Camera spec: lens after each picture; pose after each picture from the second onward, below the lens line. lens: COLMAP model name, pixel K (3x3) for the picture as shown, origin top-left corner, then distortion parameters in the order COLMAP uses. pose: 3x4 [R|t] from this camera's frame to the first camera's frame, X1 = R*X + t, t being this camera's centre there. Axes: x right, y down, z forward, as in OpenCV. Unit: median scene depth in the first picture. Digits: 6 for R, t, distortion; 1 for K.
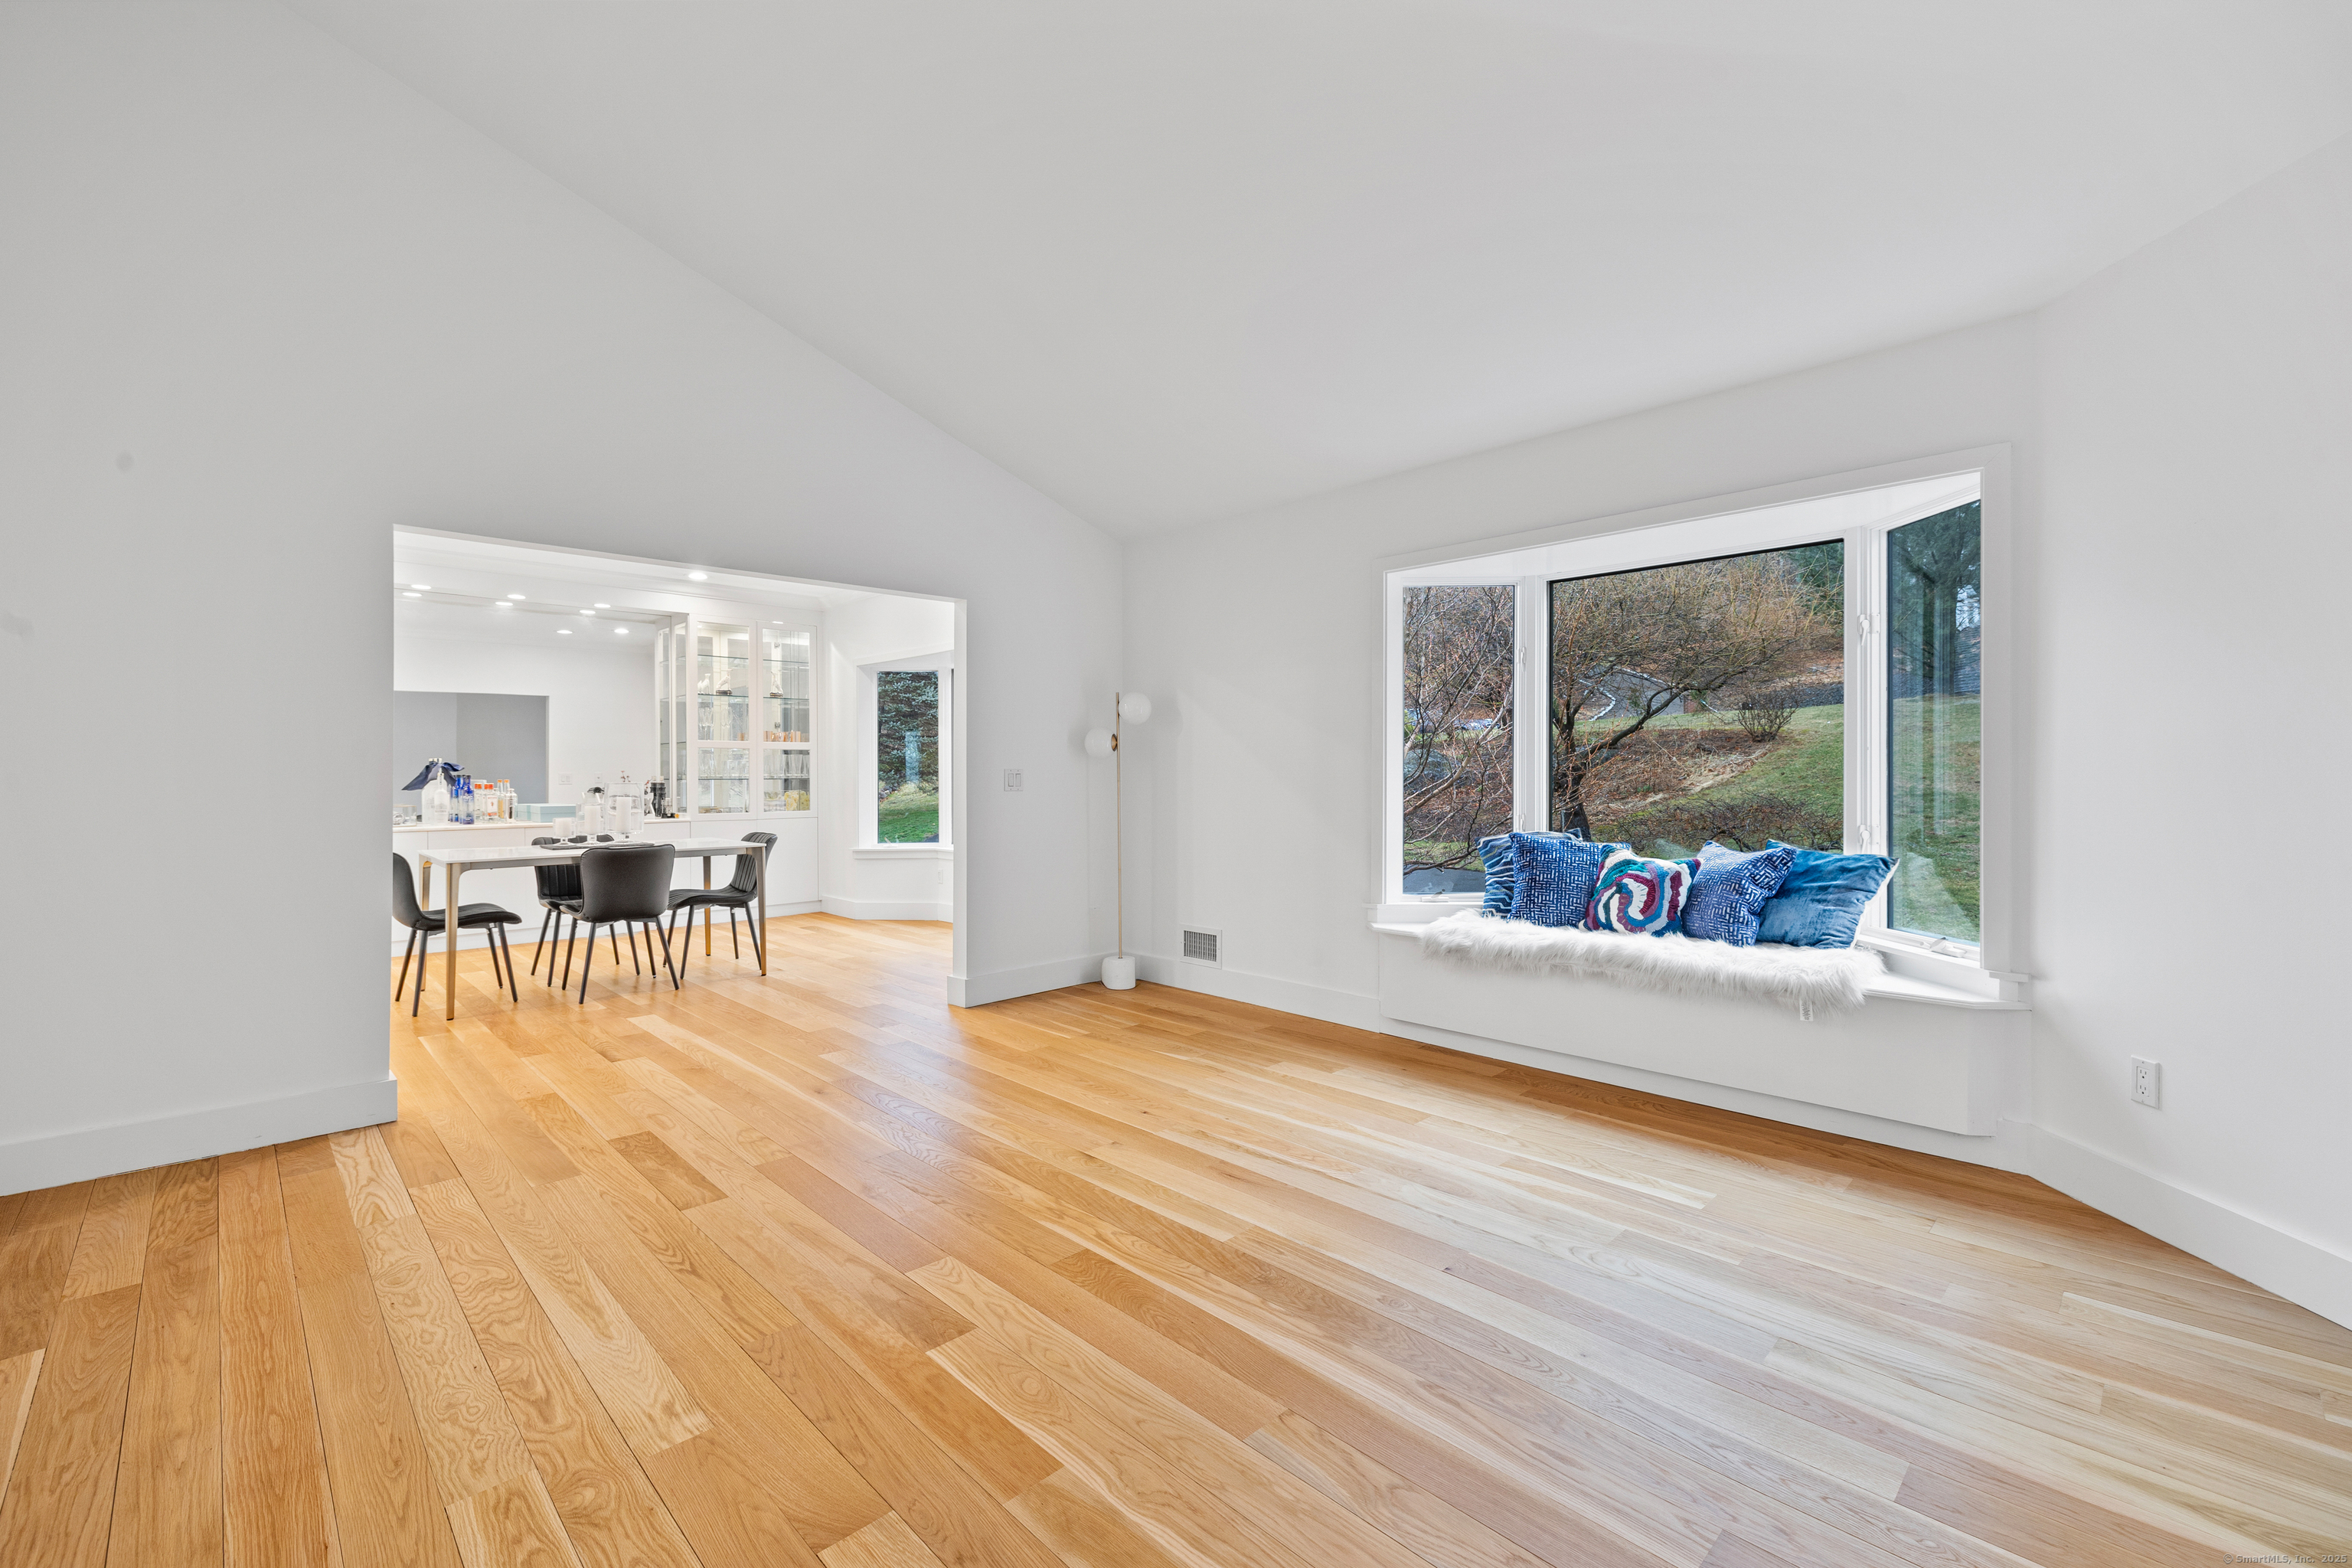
lens RADIAL K [[996.8, 0, 1173.6], [0, 996.8, 777.3], [0, 0, 1]] dist [-0.000602, 0.000231]
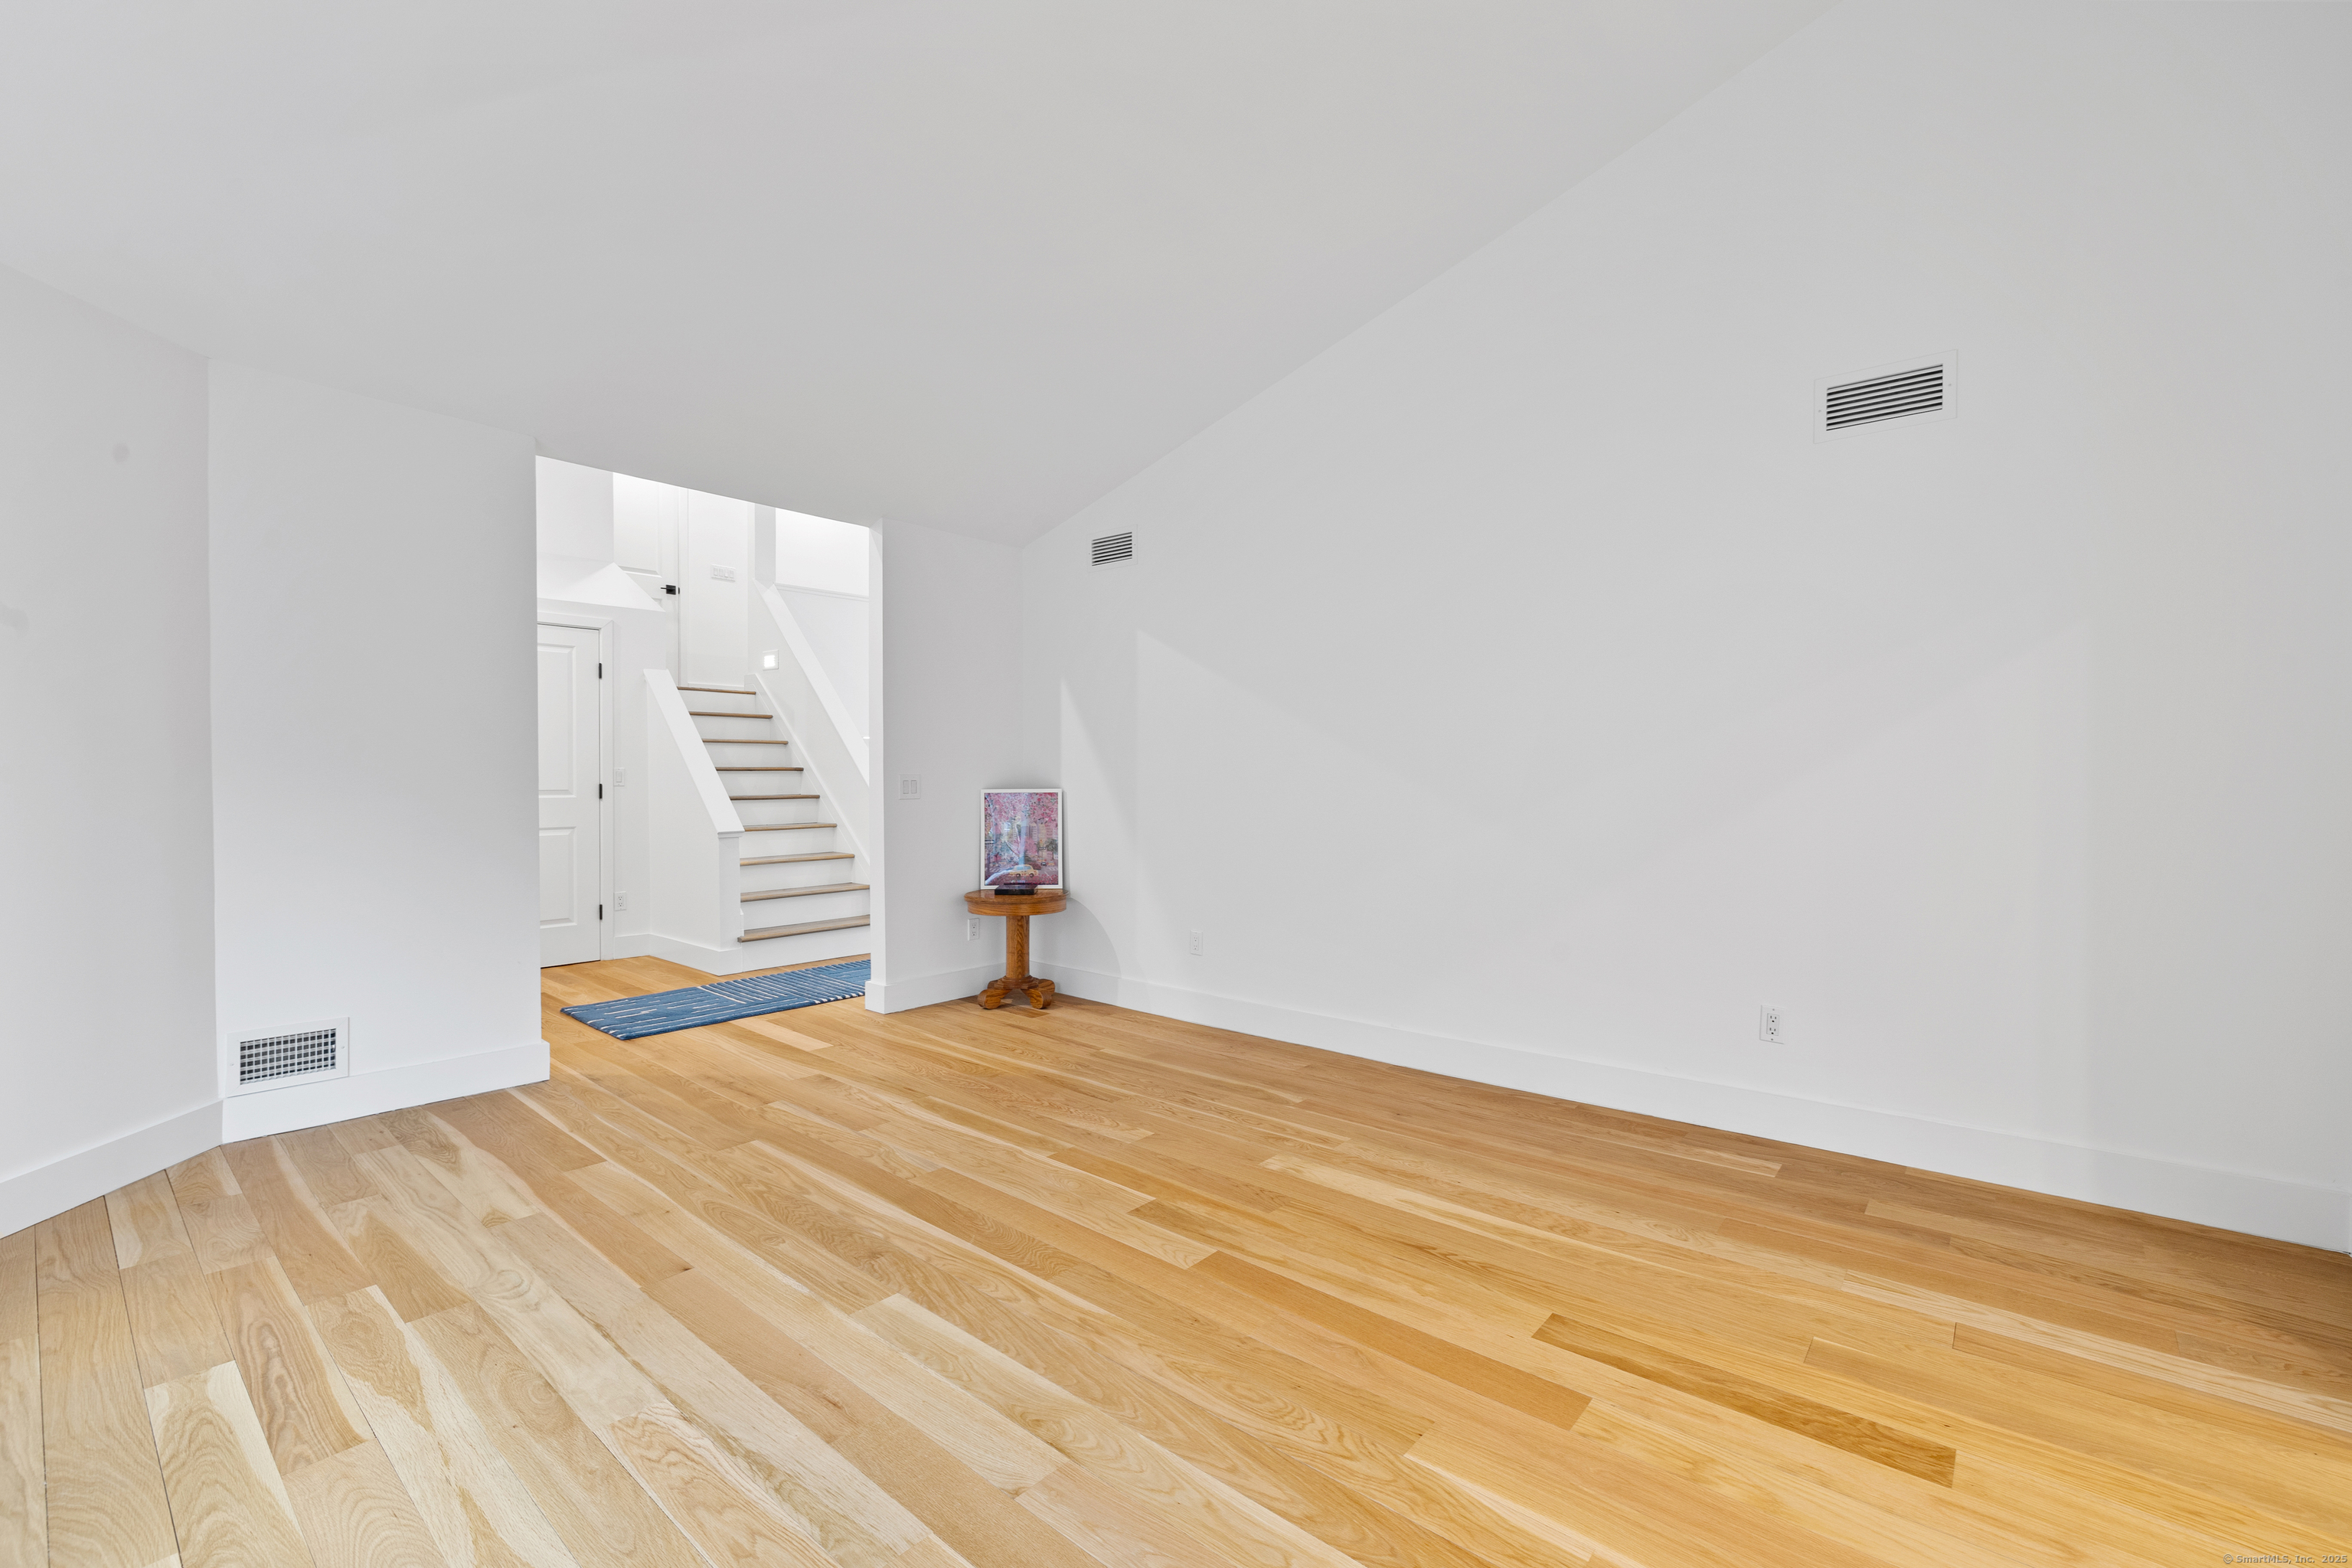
lens RADIAL K [[996.8, 0, 1176.7], [0, 996.8, 780.3], [0, 0, 1]] dist [-0.000602, 0.000231]
pose [[-0.995441, 0.006823, -0.095134, -0.124116], [0.005937, 0.999936, 0.009593, -0.011806], [0.095193, 0.008984, -0.995418, 1.963532]]
